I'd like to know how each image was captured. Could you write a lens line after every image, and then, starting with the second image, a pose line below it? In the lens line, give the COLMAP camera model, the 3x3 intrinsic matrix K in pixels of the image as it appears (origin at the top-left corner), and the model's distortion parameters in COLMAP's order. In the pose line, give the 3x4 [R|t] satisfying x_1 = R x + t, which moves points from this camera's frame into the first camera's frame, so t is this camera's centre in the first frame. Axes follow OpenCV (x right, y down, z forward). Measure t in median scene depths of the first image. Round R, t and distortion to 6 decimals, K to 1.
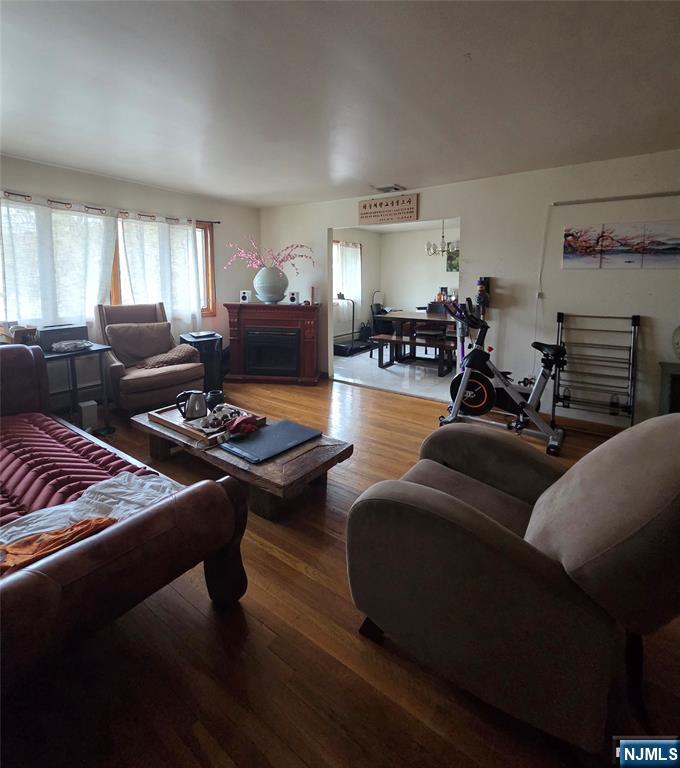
lens RADIAL K [[364.9, 0, 340.0], [0, 364.9, 384.0], [0, 0, 1]] dist [-0.000231, 0.000007]
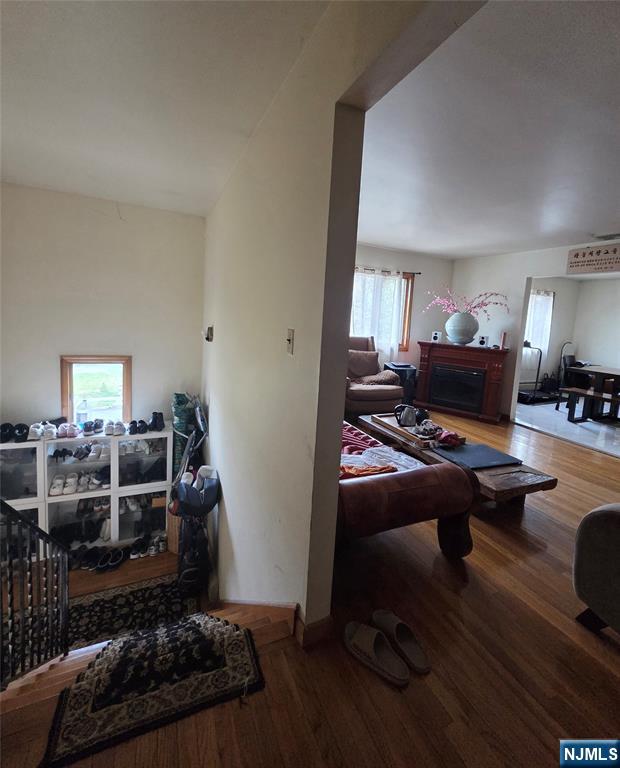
lens RADIAL K [[340.2, 0, 309.4], [0, 340.2, 395.1], [0, 0, 1]] dist [-0.002041, -0.000529]
pose [[0.862184, 0.156856, -0.481699, -0.064321], [-0.188788, 0.981849, -0.018188, 0.034879], [0.470103, 0.106621, 0.876148, -0.103571]]
